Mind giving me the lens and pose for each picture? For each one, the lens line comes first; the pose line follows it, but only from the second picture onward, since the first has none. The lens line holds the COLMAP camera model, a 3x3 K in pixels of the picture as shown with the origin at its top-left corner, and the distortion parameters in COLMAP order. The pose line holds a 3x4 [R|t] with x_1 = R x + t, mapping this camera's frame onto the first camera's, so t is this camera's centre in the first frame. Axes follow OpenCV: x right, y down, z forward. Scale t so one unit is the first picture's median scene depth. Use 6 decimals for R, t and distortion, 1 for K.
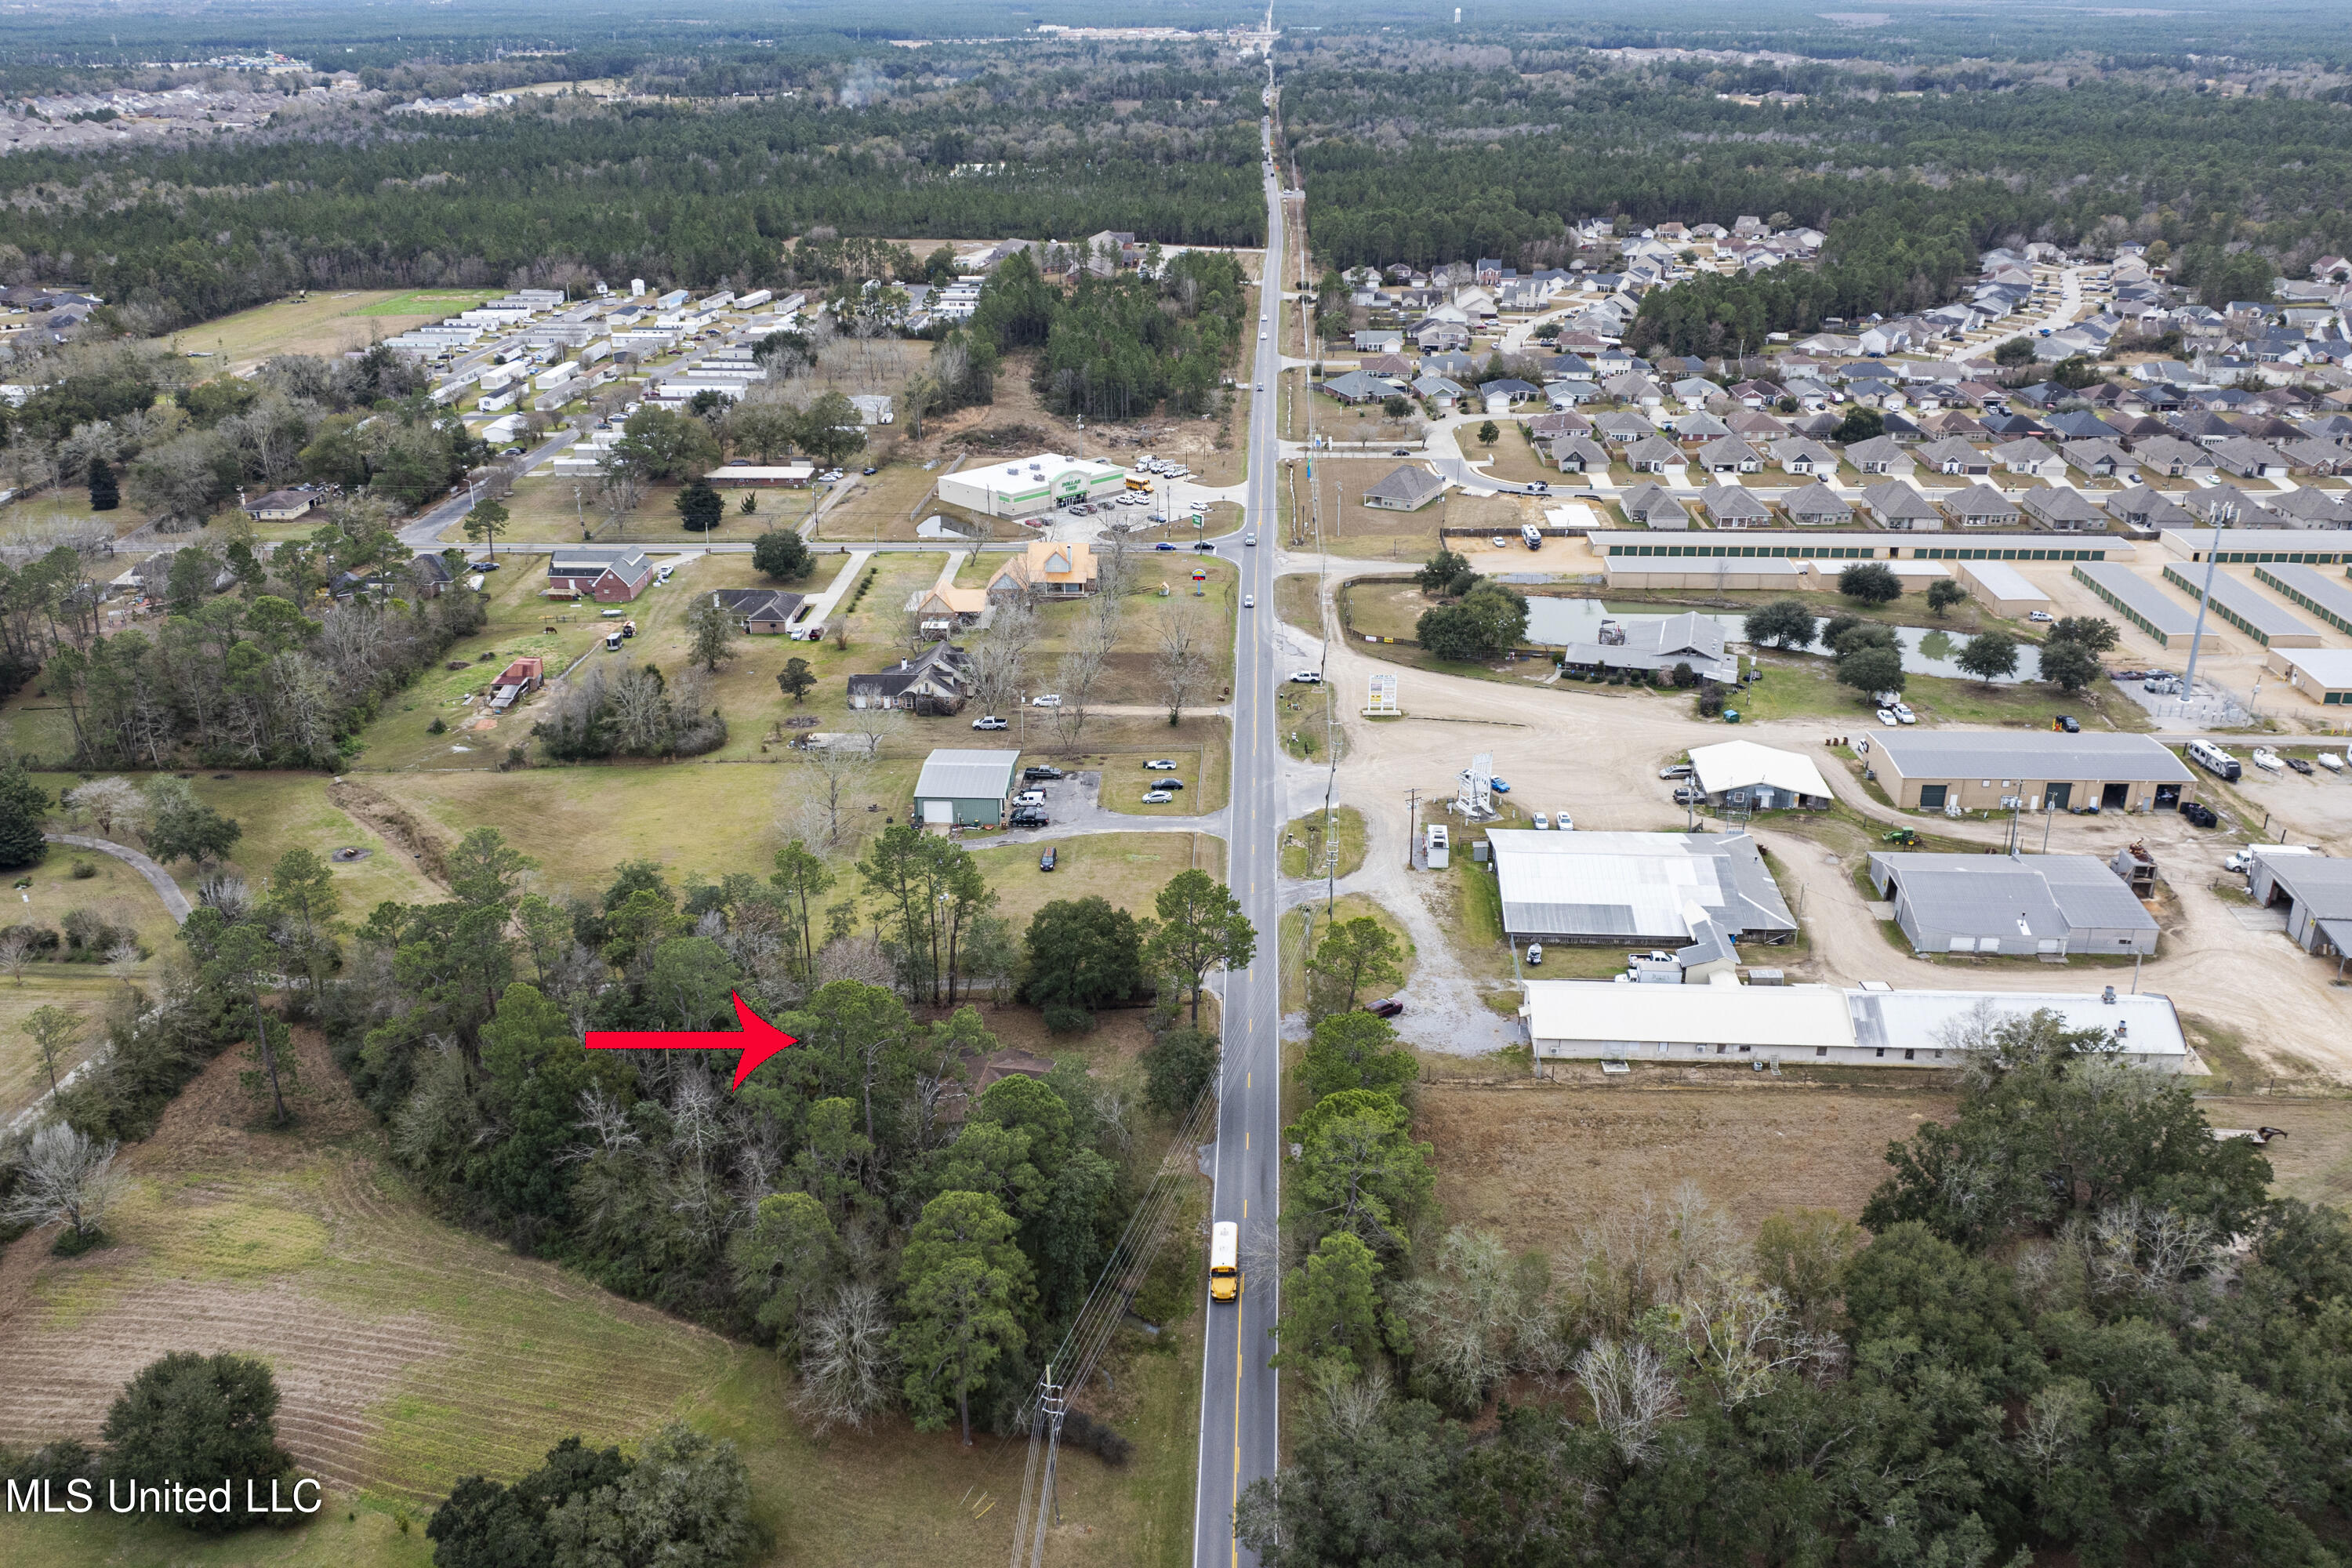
lens RADIAL K [[1771.9, 0, 1176.0], [0, 1771.9, 784.0], [0, 0, 1]] dist [-0.001062, -0.064128]
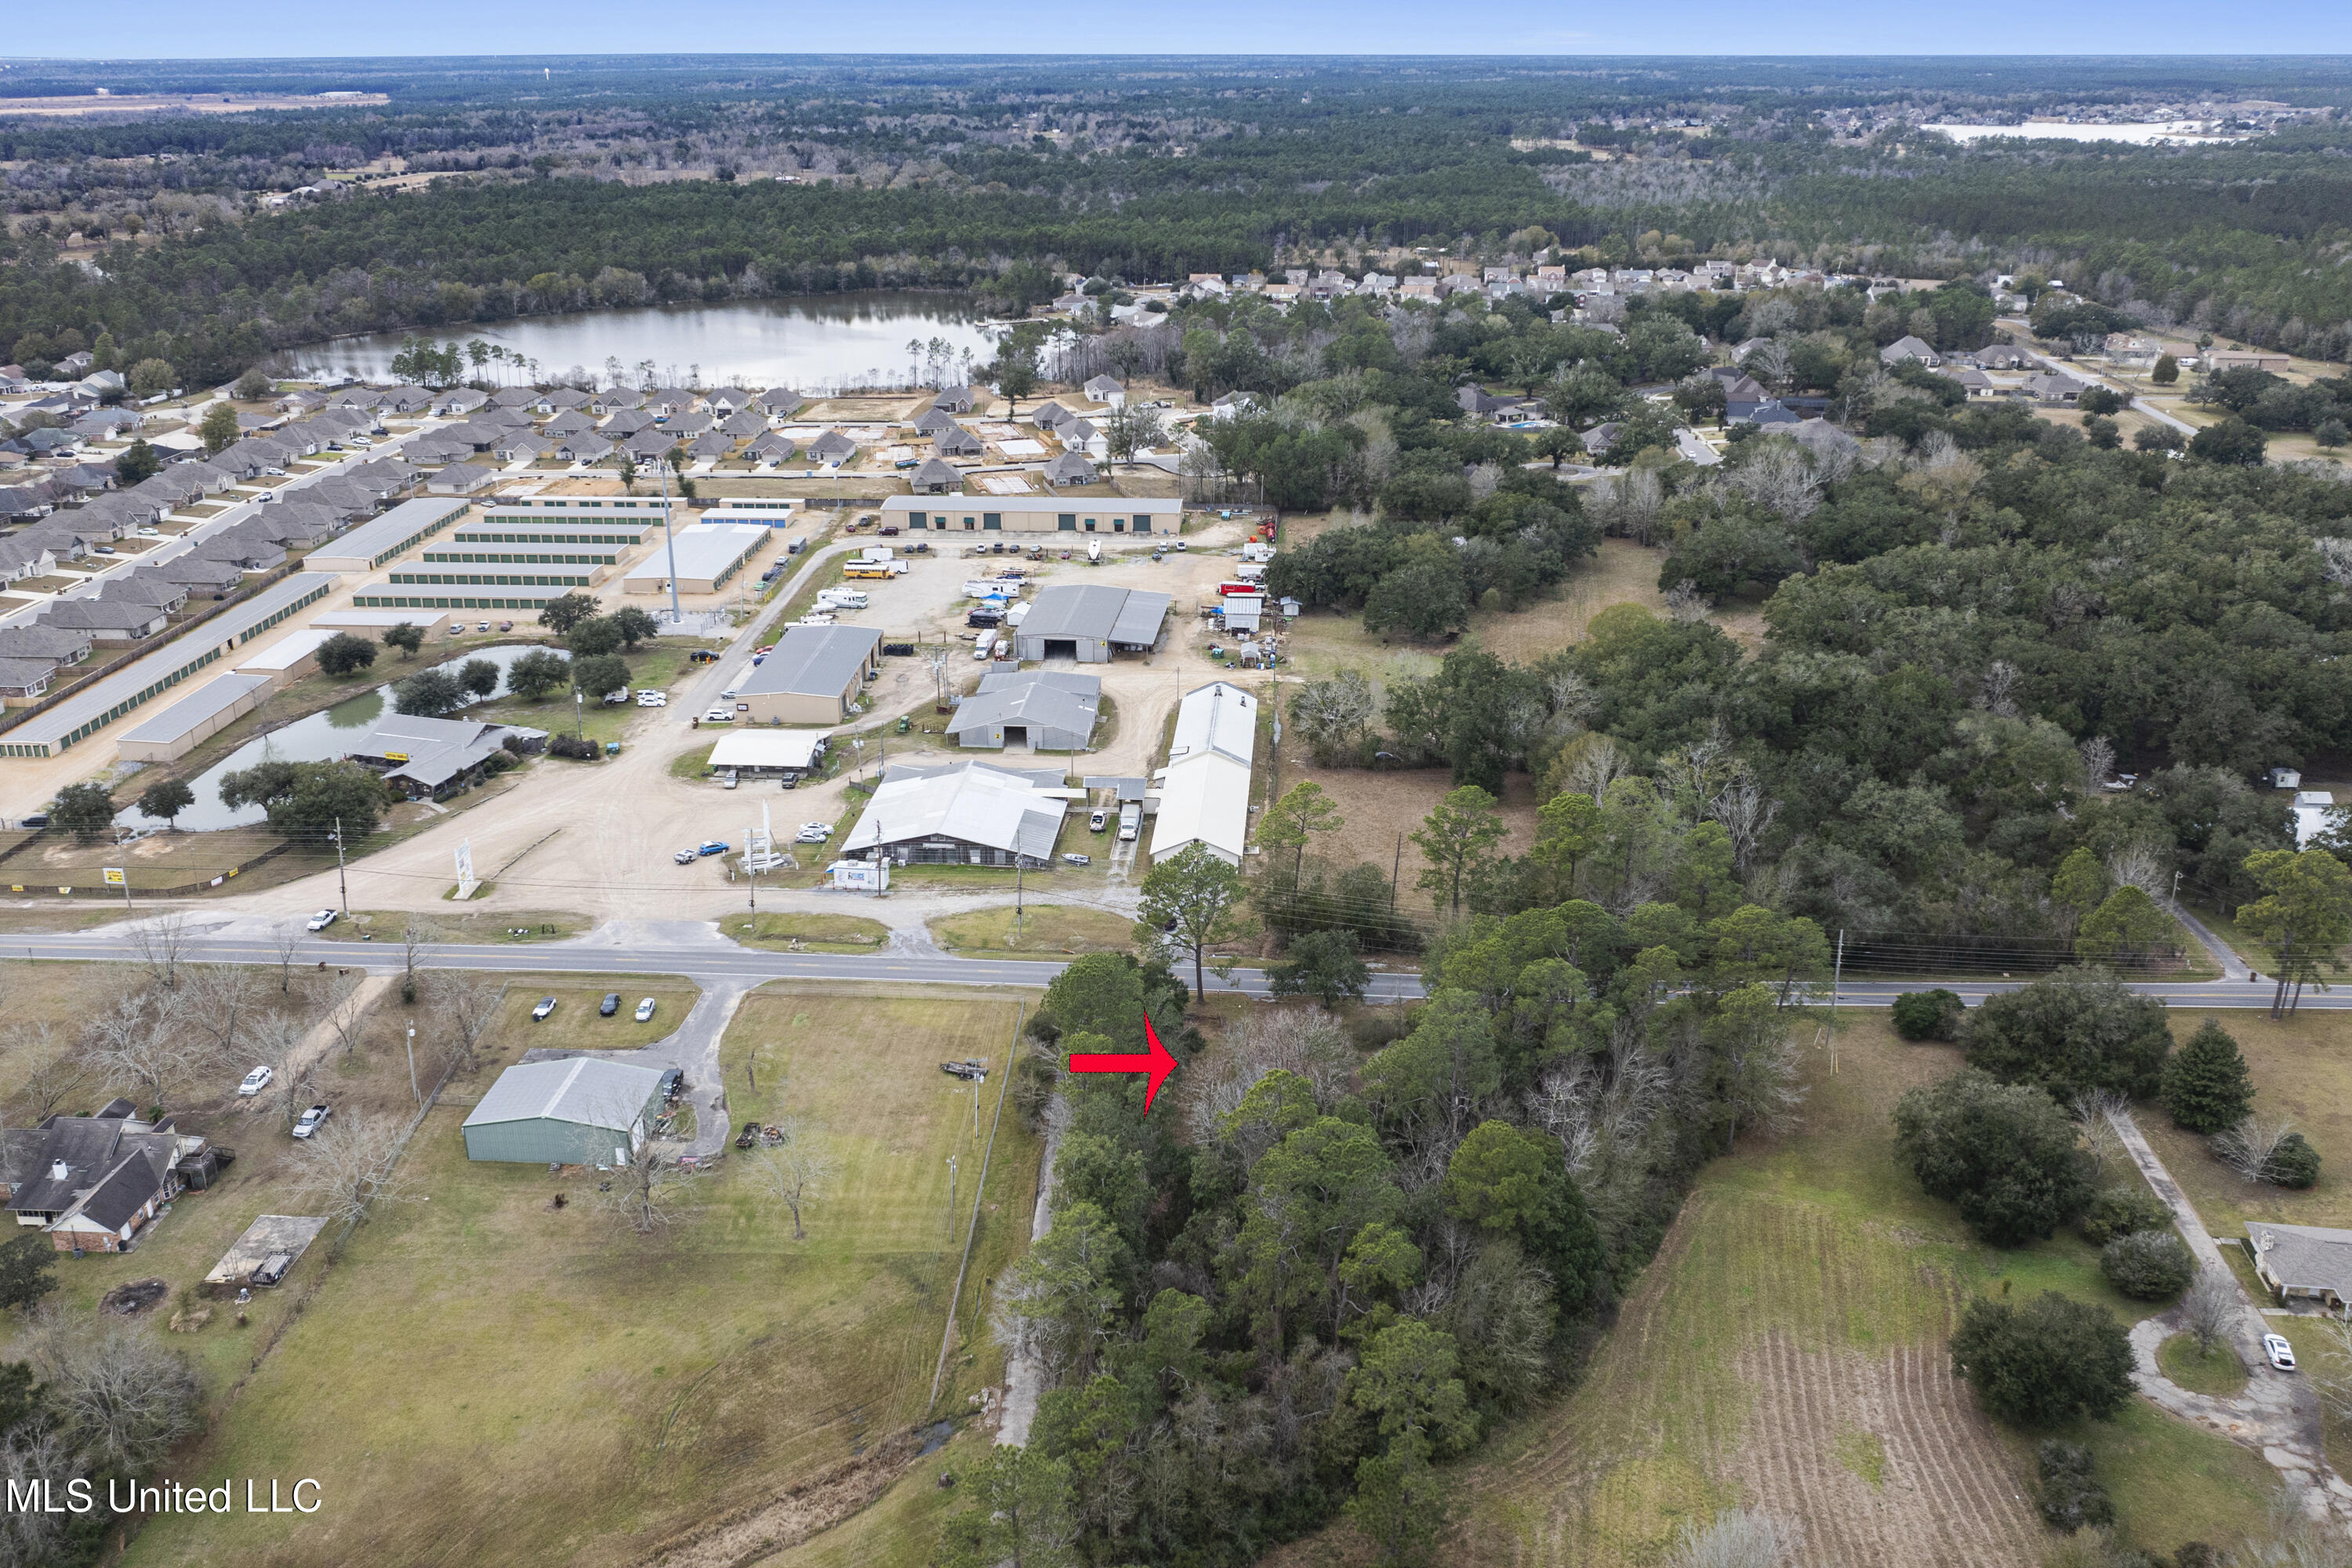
lens RADIAL K [[1771.9, 0, 1176.0], [0, 1771.9, 784.0], [0, 0, 1]] dist [-0.001062, -0.064128]
pose [[0.008482, -0.379693, 0.925074, -0.739573], [0.375602, 0.858576, 0.348955, -0.280697], [-0.926742, 0.344500, 0.149896, 0.516561]]
